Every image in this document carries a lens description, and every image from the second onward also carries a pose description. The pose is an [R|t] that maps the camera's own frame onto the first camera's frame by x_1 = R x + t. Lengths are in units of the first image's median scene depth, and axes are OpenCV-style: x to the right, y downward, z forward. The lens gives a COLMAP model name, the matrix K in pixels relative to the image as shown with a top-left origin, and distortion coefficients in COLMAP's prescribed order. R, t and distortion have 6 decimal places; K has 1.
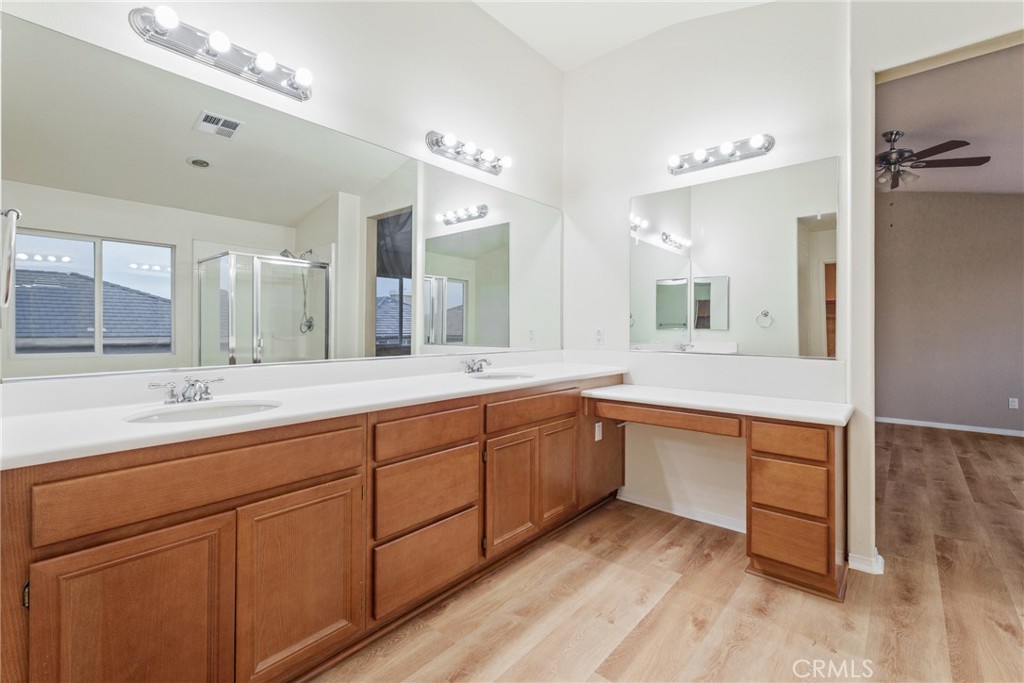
lens RADIAL K [[442.9, 0, 514.1], [0, 442.9, 332.8], [0, 0, 1]] dist [0.004623, 0.000861]
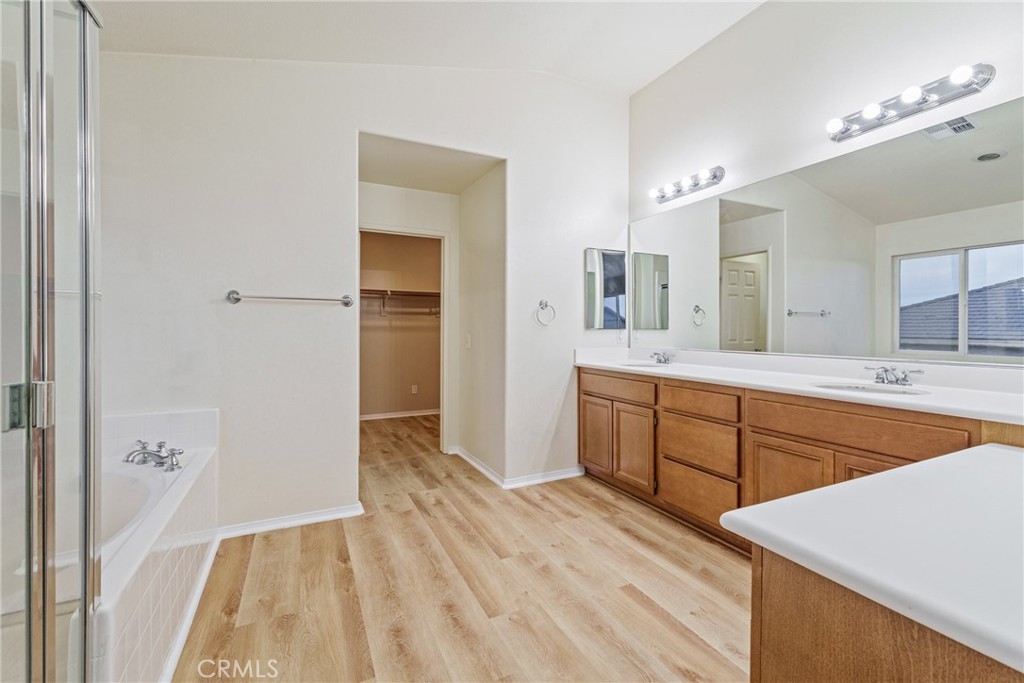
lens RADIAL K [[442.9, 0, 511.0], [0, 442.9, 336.2], [0, 0, 1]] dist [0.004623, 0.000861]
pose [[-0.397246, 0.006557, -0.917689, 1.282062], [-0.008612, 0.999904, 0.010872, 0.004240], [0.917672, 0.012222, -0.397151, 0.983945]]
